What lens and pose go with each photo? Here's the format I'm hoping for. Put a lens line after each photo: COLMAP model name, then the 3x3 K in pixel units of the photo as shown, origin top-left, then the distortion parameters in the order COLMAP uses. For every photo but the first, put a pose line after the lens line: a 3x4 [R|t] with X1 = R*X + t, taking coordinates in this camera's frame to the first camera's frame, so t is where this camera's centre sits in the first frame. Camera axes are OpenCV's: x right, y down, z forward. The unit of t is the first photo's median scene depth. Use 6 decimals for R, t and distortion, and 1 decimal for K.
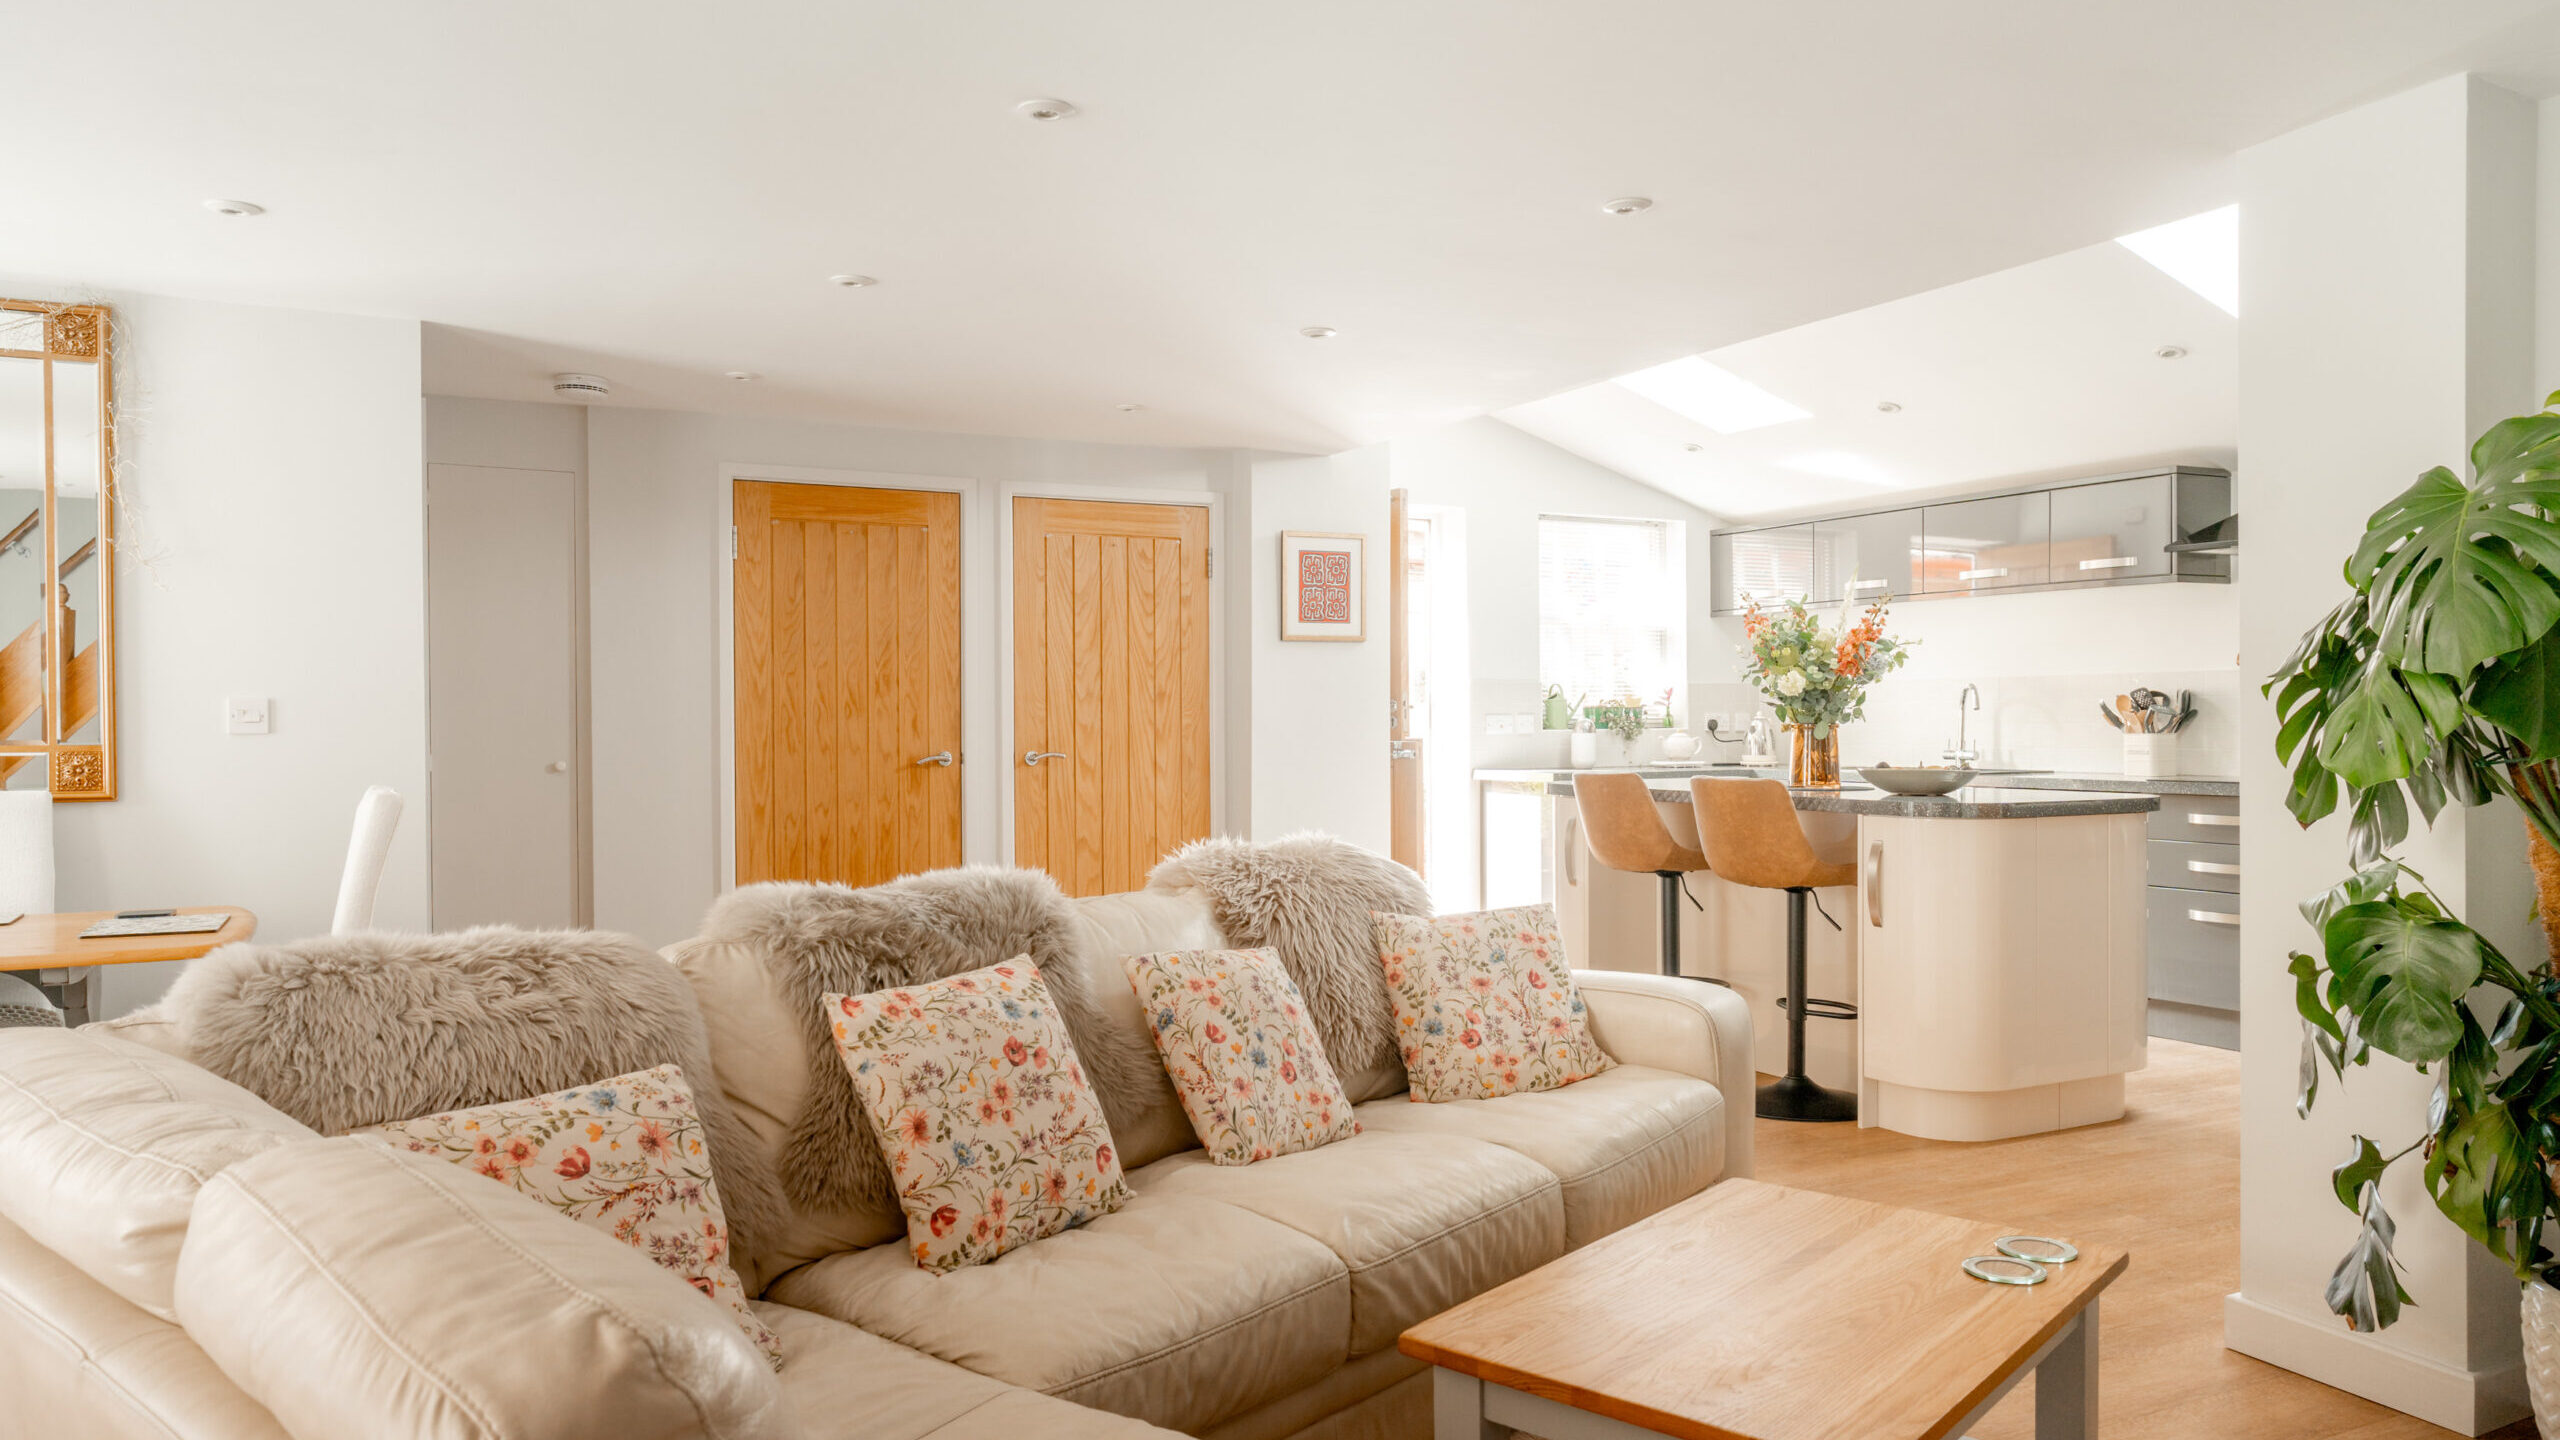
lens RADIAL K [[1699.3, 0, 1269.7], [0, 1699.3, 739.8], [0, 0, 1]] dist [-0.005391, 0.009038]
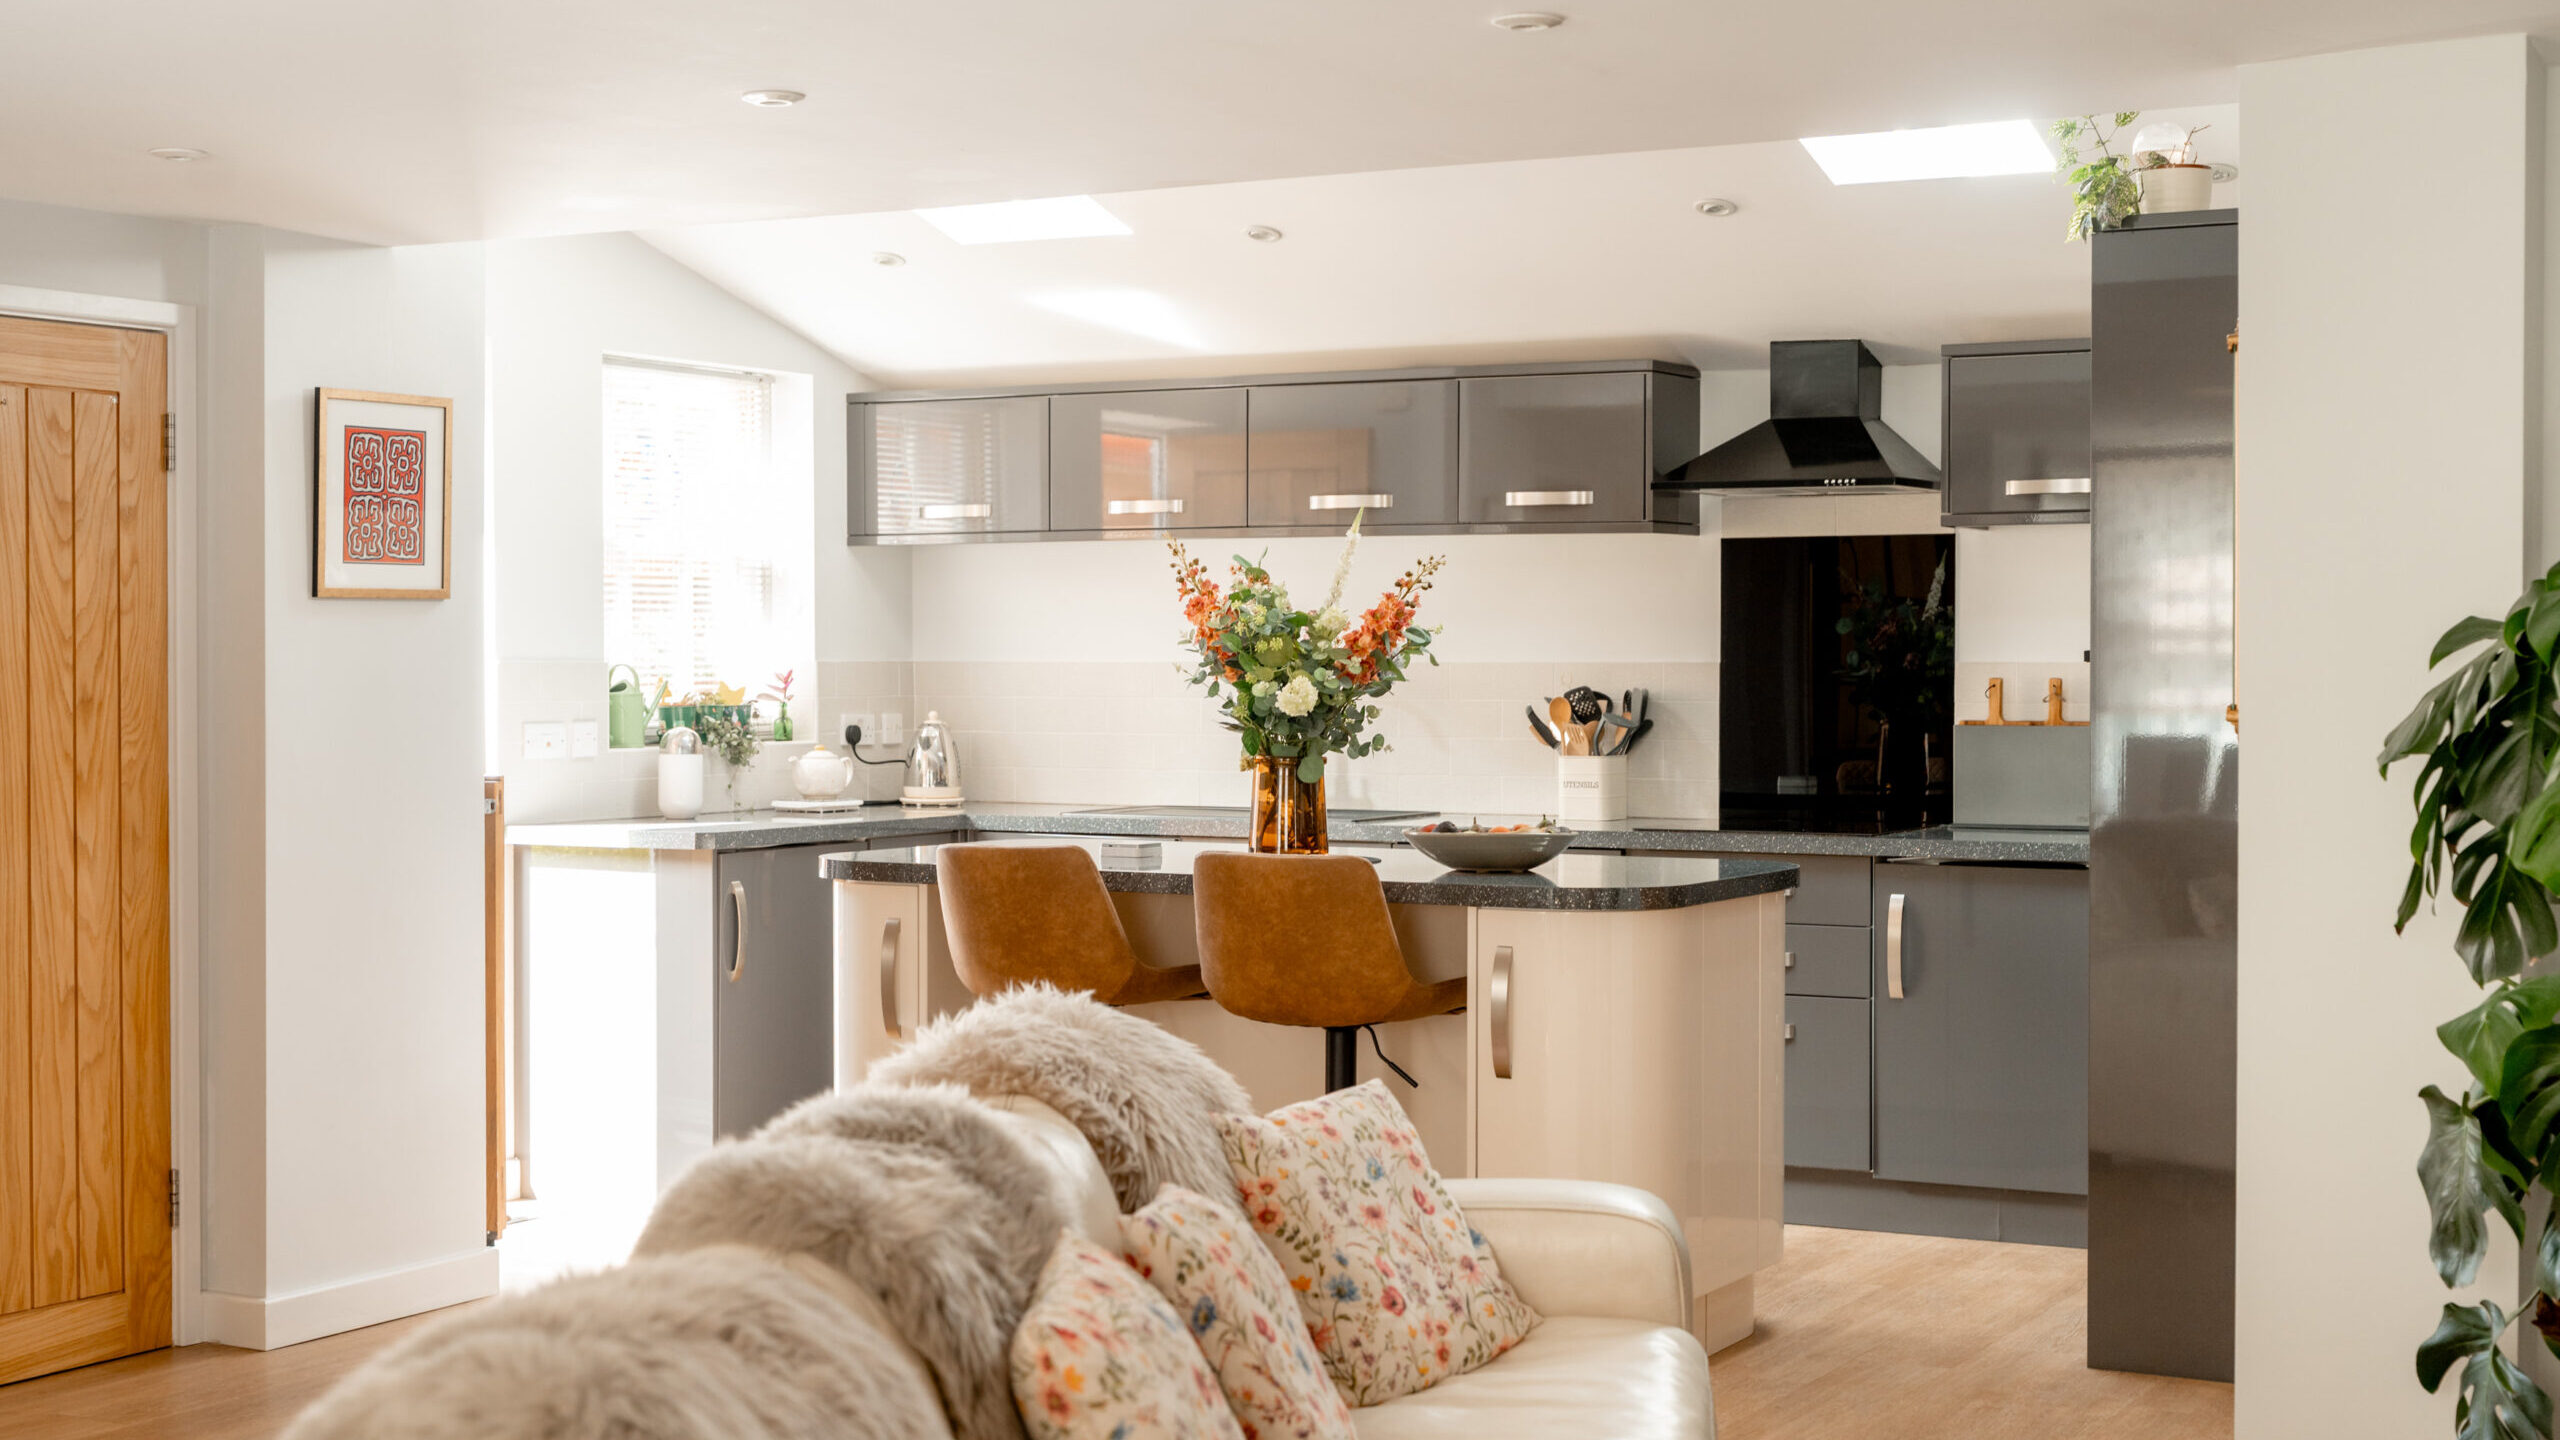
lens RADIAL K [[3310.4, 0, 1303.9], [0, 3310.4, 712.9], [0, 0, 1]] dist [0.034210, 0.000000]
pose [[0.831822, -0.003045, 0.555034, -0.308949], [0.001257, 0.999993, 0.003601, -0.026562], [-0.555041, -0.002298, 0.831820, -0.014783]]
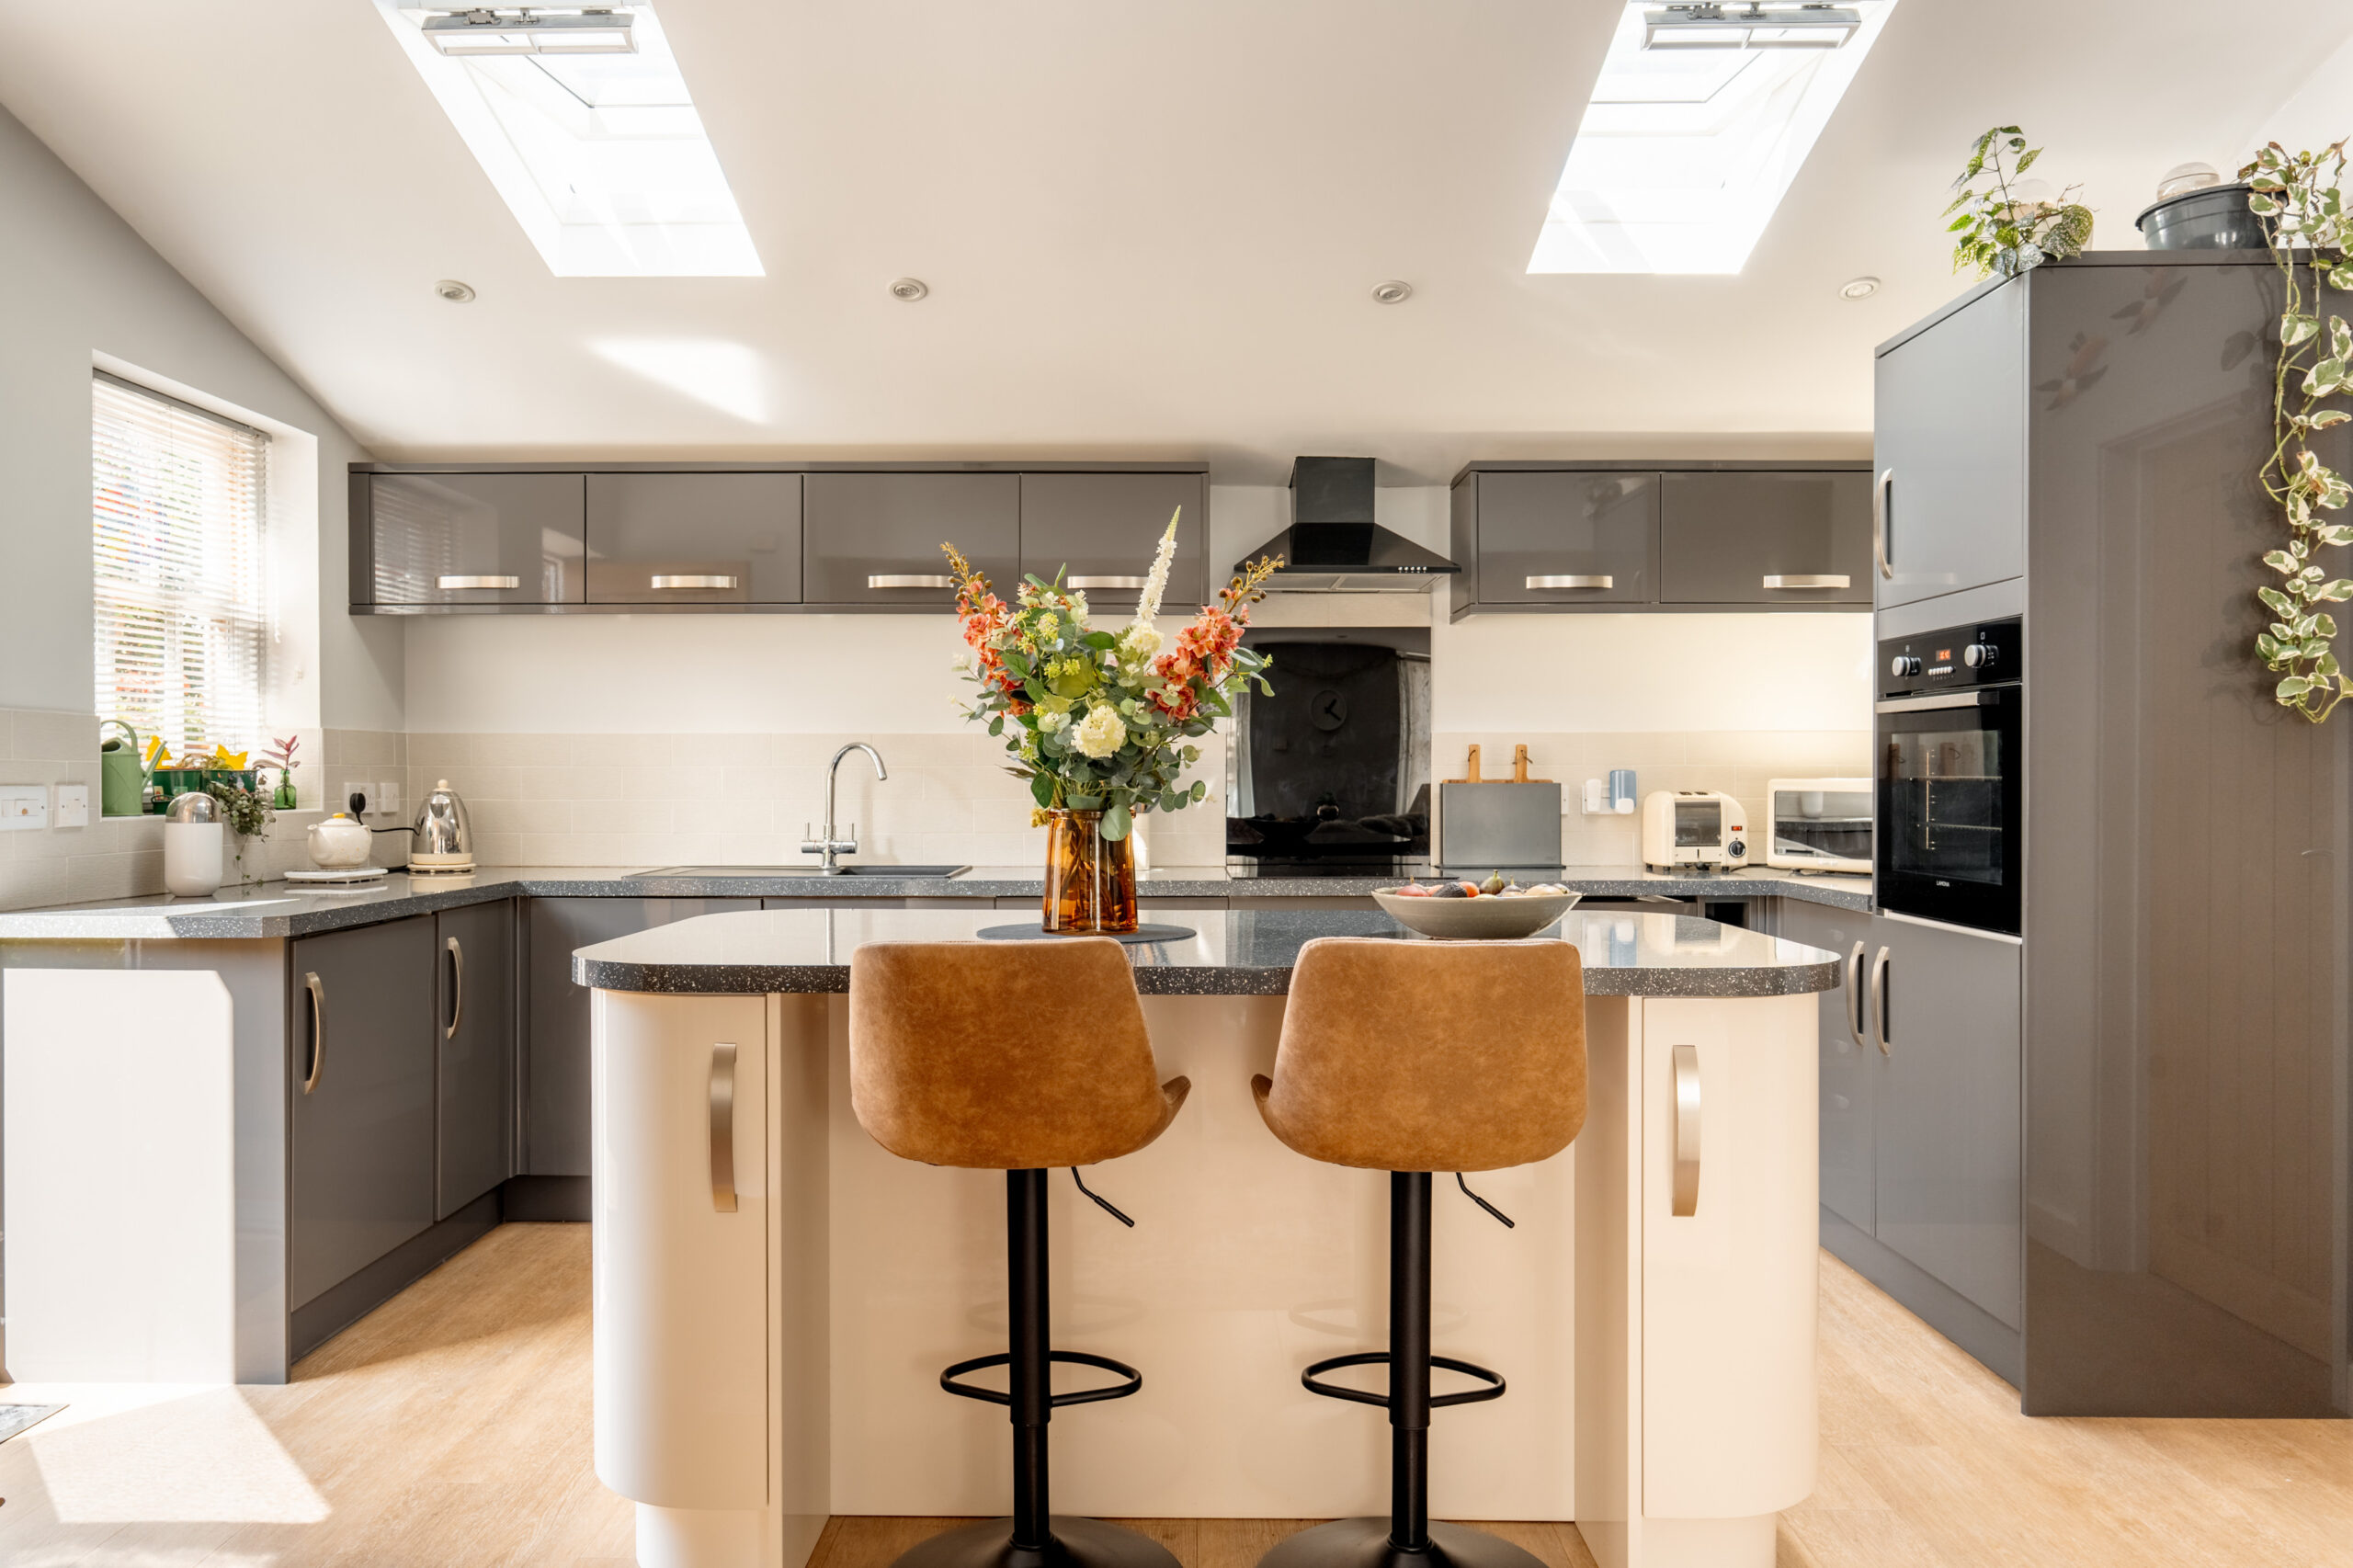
lens RADIAL K [[1598.0, 0, 1161.3], [0, 1598.0, 778.4], [0, 0, 1]] dist [0.004180, 0.005096]
pose [[0.493544, 0.005063, 0.869706, -0.098546], [0.007274, 0.999924, -0.009949, -0.012778], [-0.869690, 0.011236, 0.493470, 0.666092]]
